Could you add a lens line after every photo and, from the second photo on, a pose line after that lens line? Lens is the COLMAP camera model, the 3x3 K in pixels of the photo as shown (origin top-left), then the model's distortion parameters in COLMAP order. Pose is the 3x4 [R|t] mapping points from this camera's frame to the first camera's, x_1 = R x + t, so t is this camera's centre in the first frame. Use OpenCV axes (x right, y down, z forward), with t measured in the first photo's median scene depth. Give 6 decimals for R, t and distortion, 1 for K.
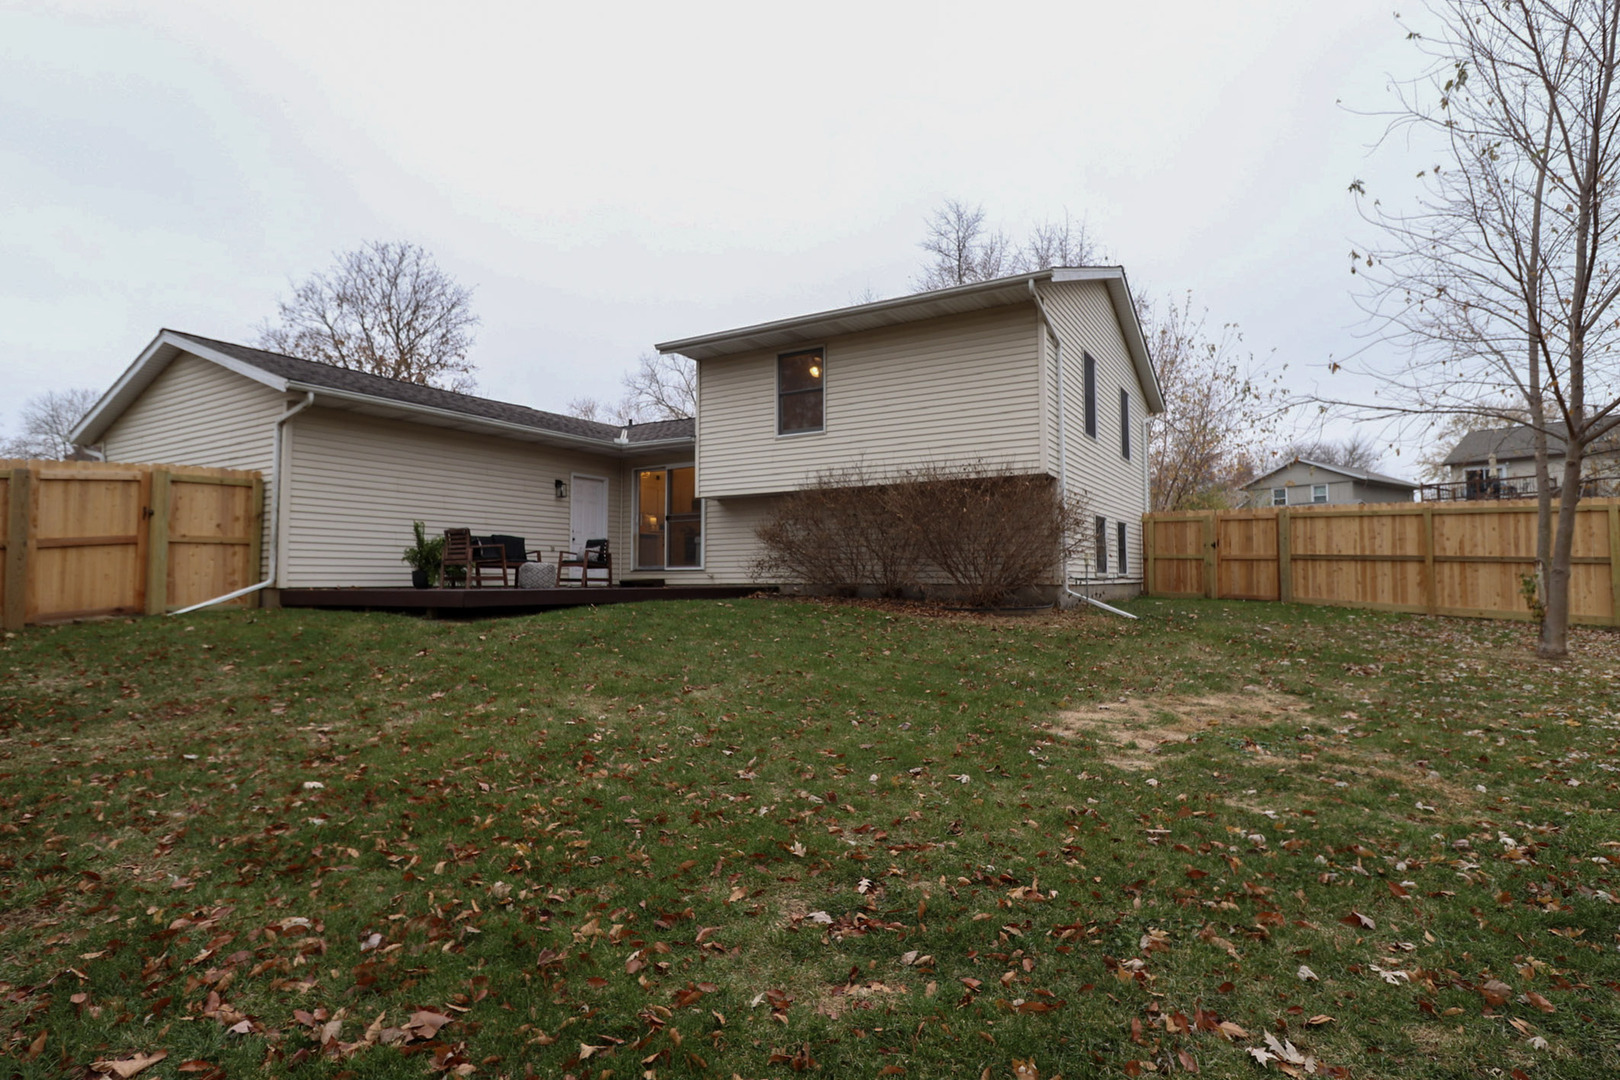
lens RADIAL K [[757.3, 0, 809.6], [0, 757.3, 541.4], [0, 0, 1]] dist [-0.004581, -0.000528]
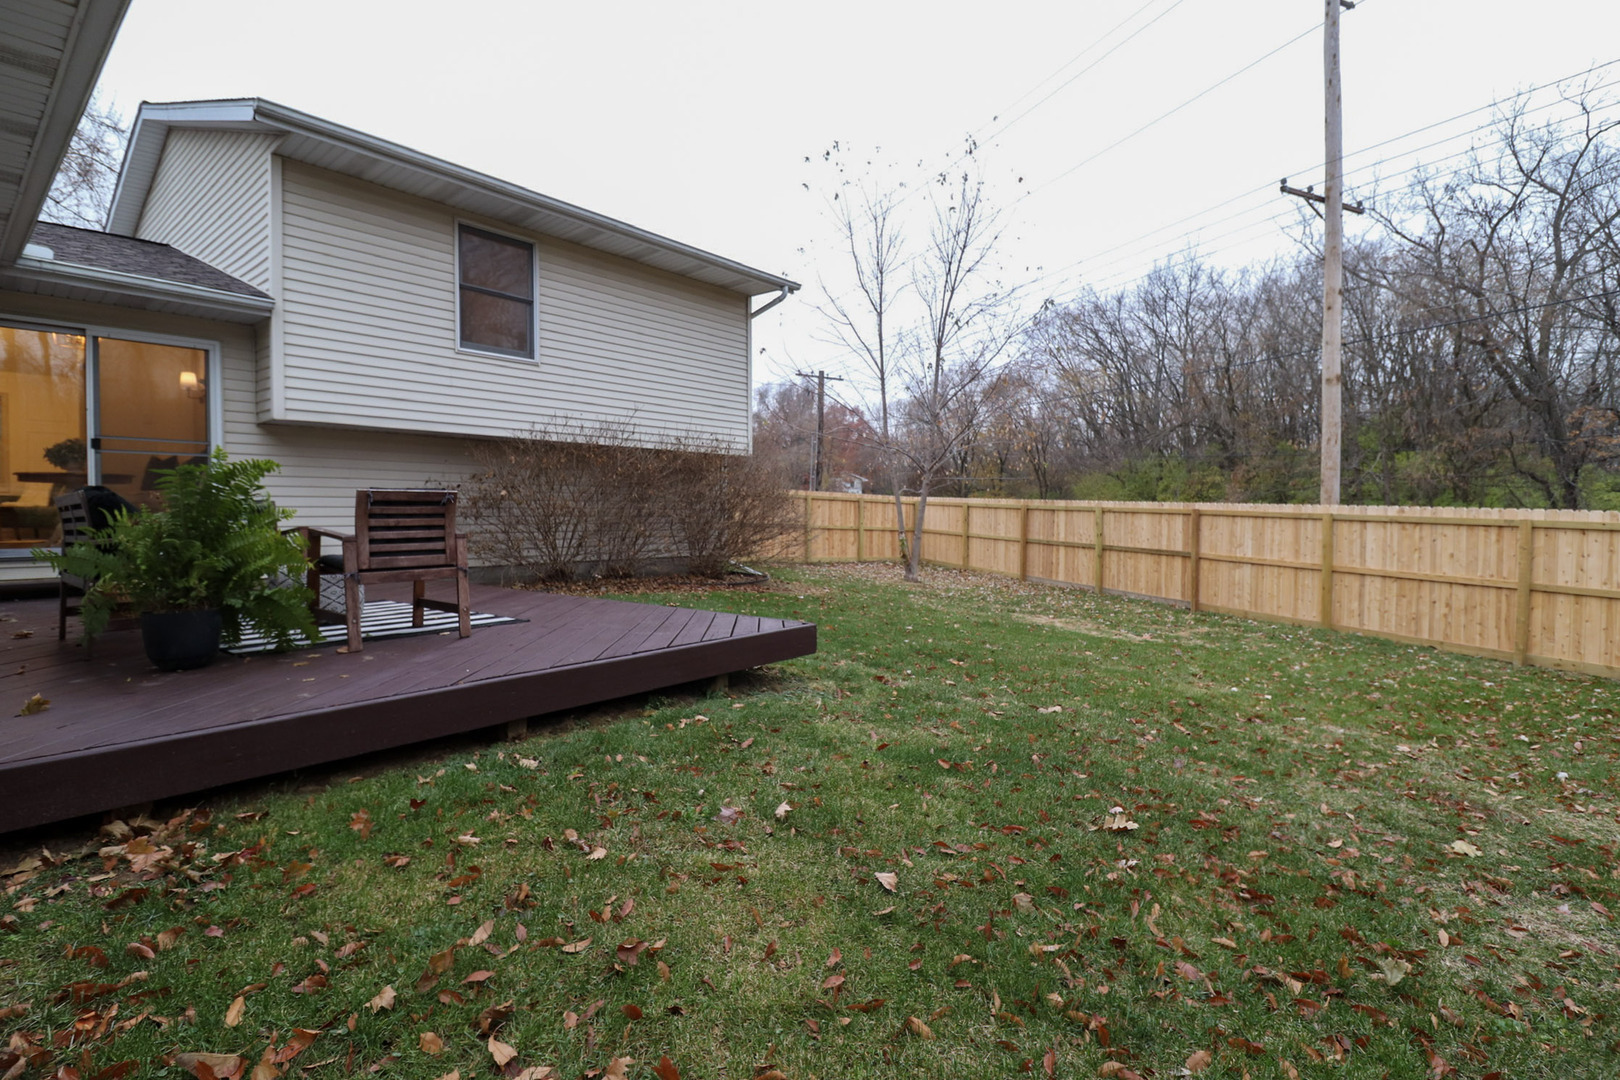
lens RADIAL K [[757.3, 0, 806.3], [0, 757.3, 526.4], [0, 0, 1]] dist [-0.004581, -0.000528]
pose [[0.173351, -0.010223, 0.984807, -0.642419], [-0.025525, 0.999564, 0.014870, -0.003024], [-0.984529, -0.027714, 0.173015, 0.596918]]
